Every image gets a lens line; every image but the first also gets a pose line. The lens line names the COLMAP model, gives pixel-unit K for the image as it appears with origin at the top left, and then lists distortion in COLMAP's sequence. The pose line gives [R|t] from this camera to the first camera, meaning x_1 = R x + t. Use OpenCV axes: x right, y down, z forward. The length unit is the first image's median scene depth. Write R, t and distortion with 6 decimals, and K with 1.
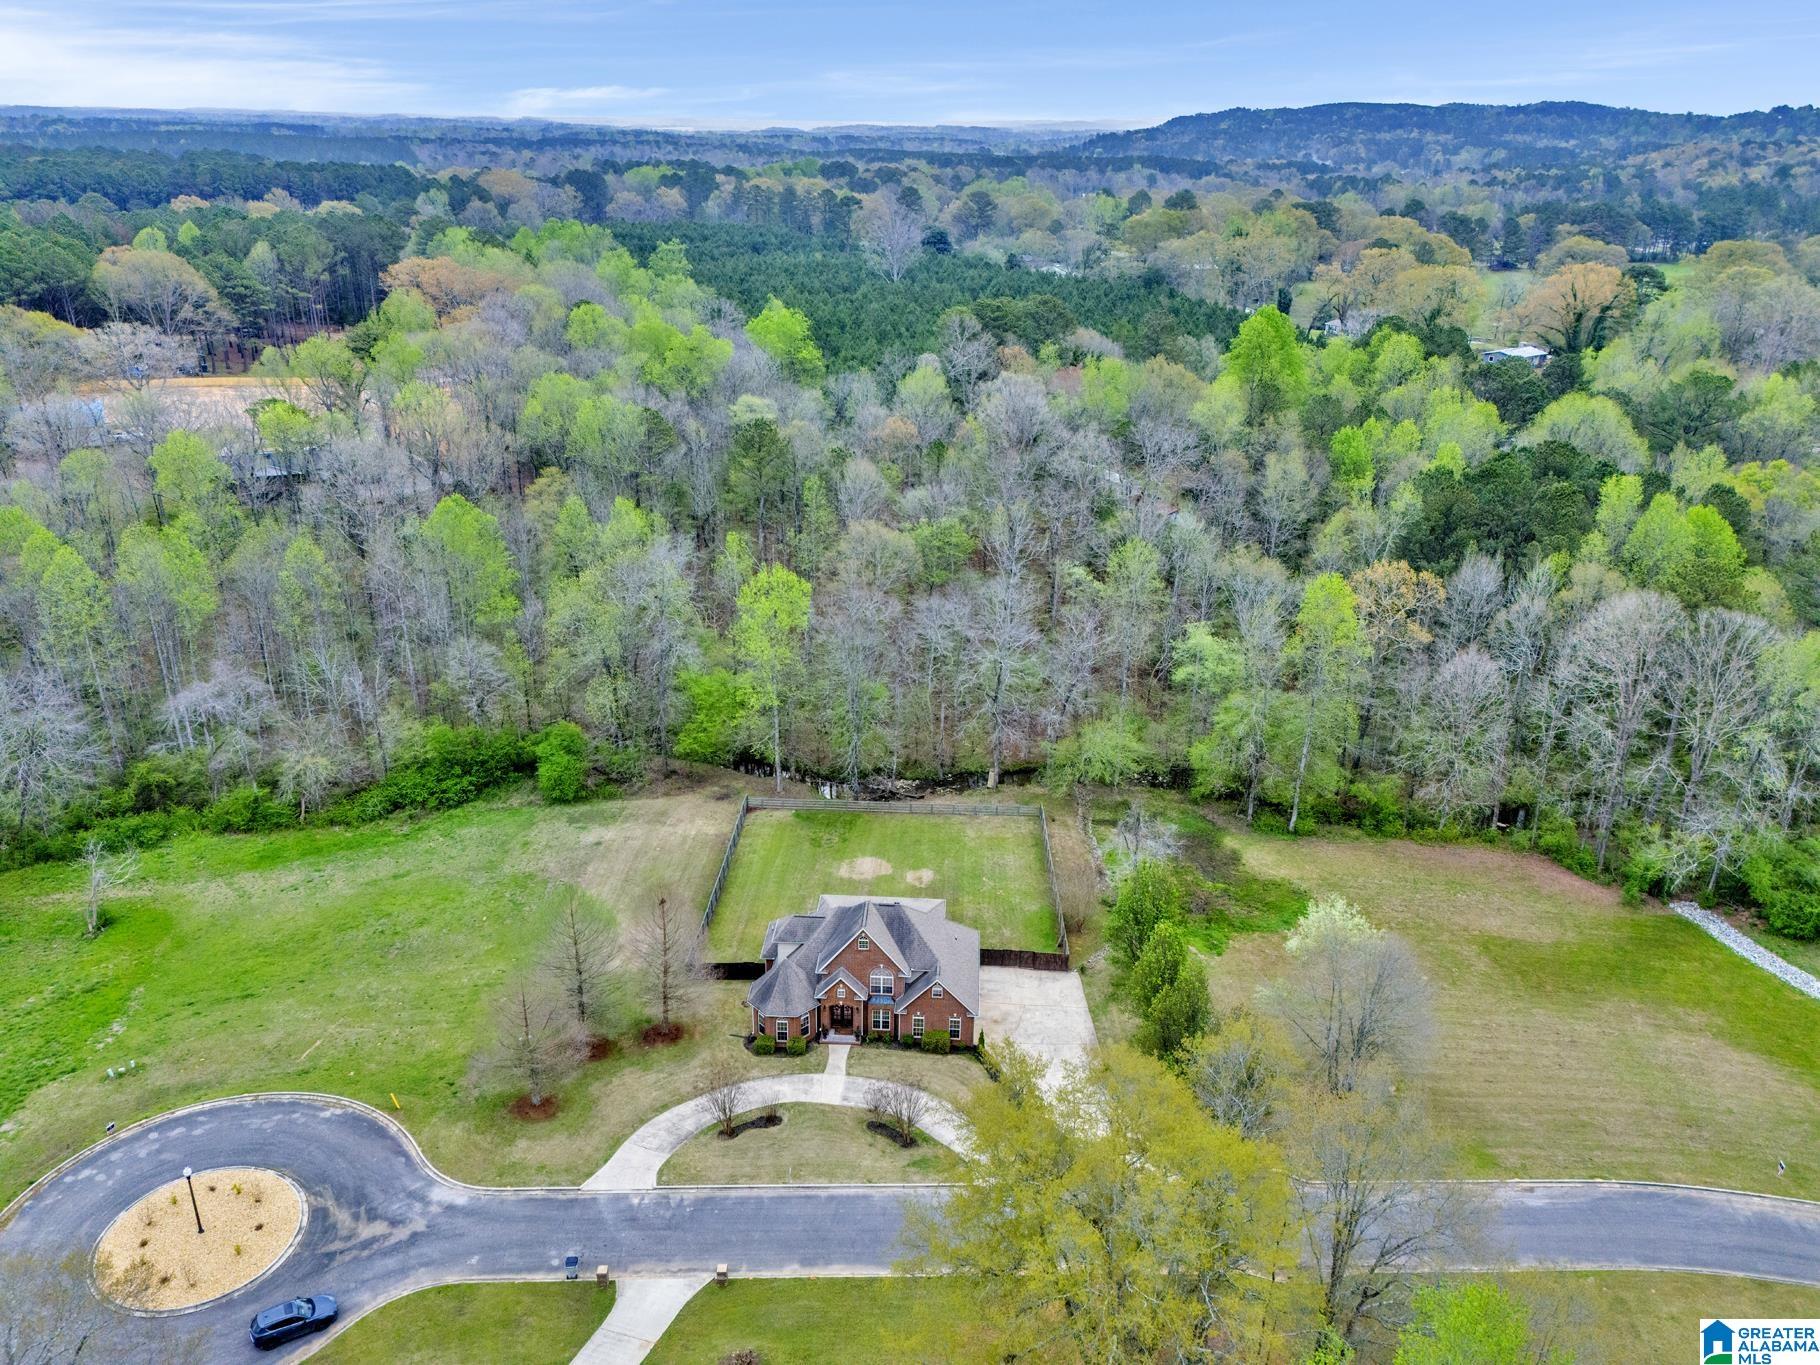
lens RADIAL K [[1325.7, 0, 902.5], [0, 1325.7, 671.1], [0, 0, 1]] dist [0.101637, -0.114062]
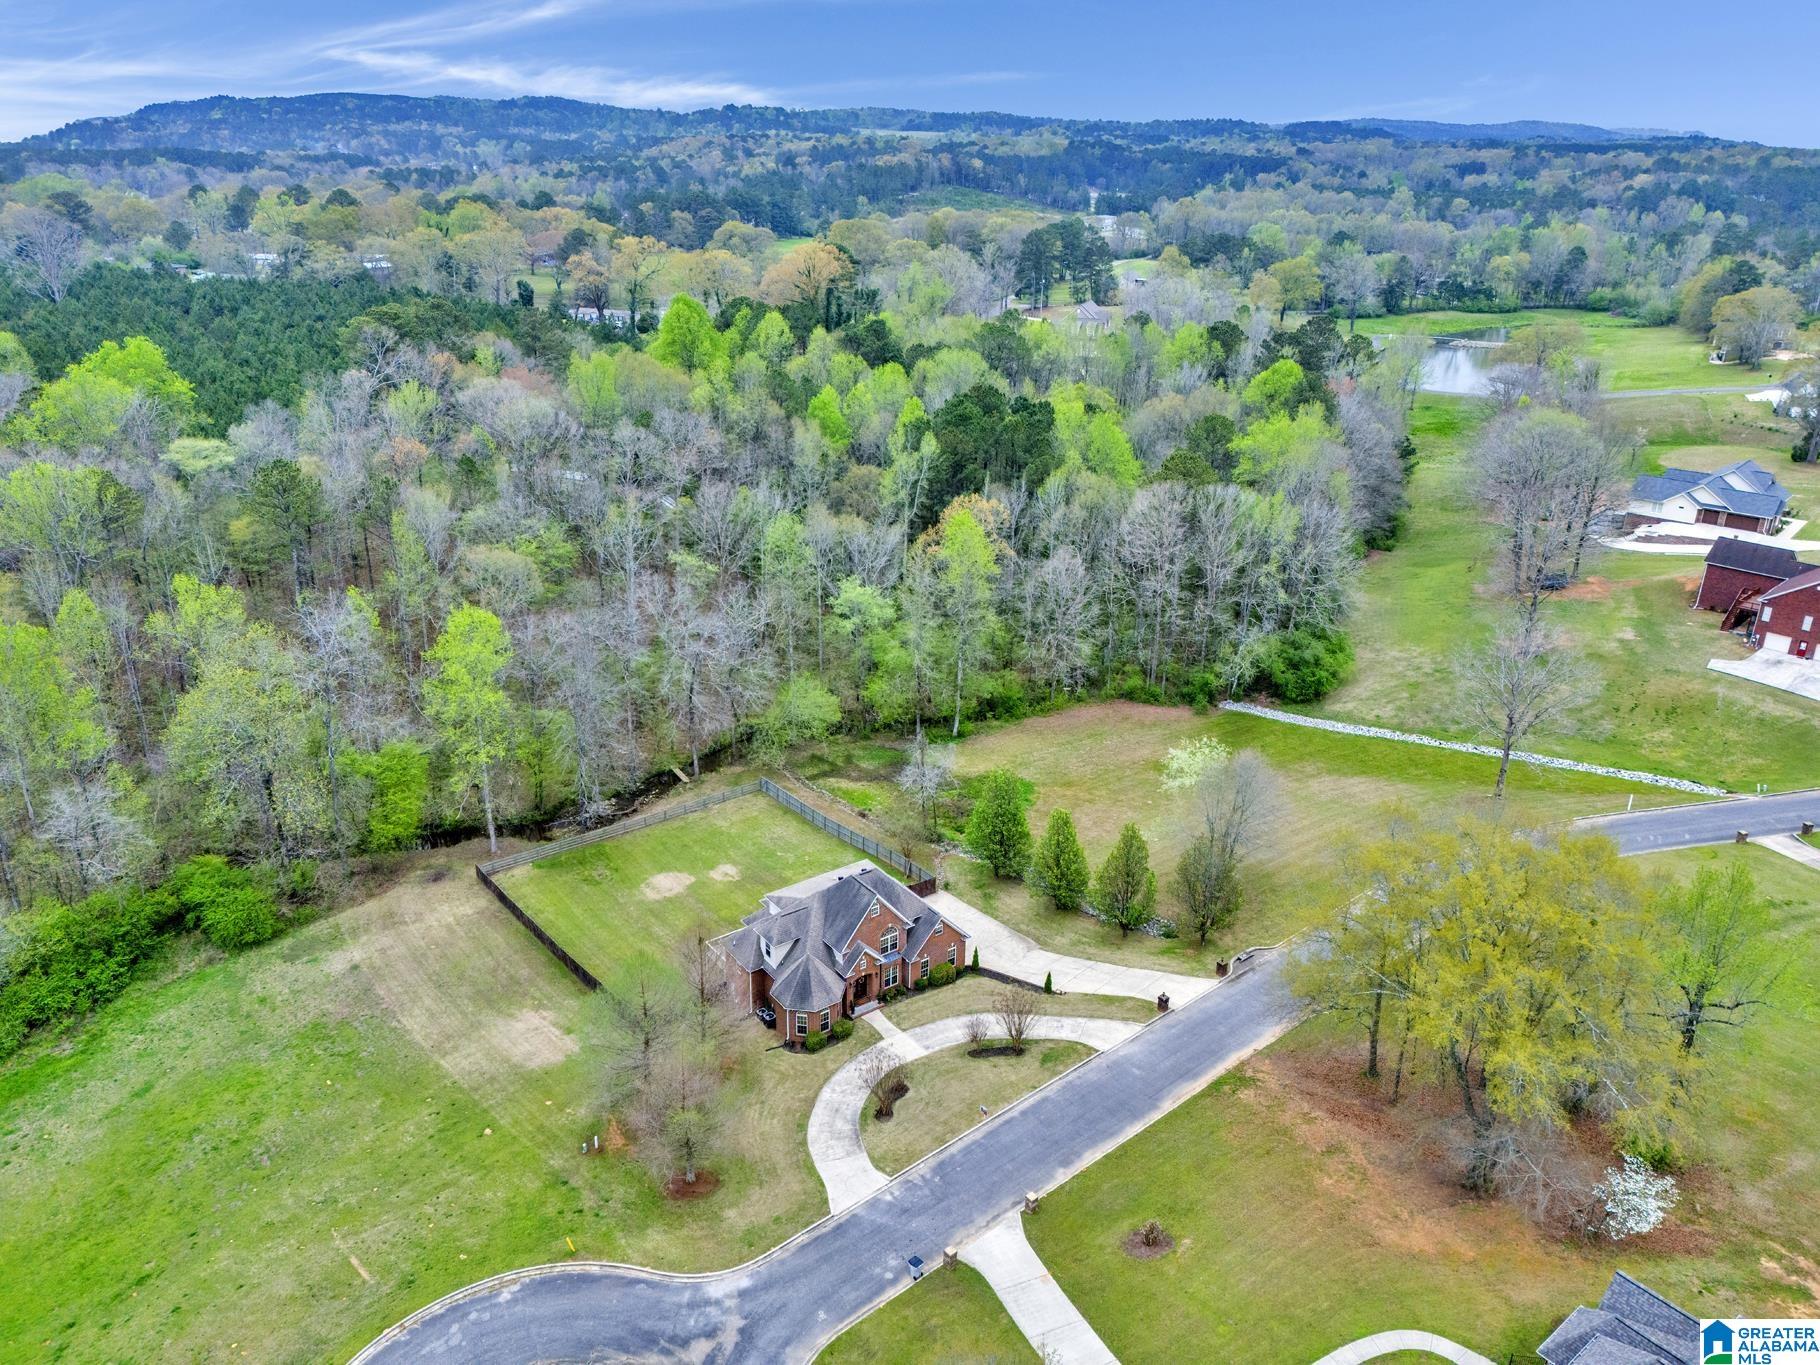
lens RADIAL K [[1325.7, 0, 902.5], [0, 1325.7, 671.1], [0, 0, 1]] dist [0.101637, -0.114062]
pose [[0.780793, -0.238437, 0.577504, -0.407864], [0.235280, 0.968483, 0.081761, -0.041756], [-0.578797, 0.072036, 0.812284, 0.087807]]
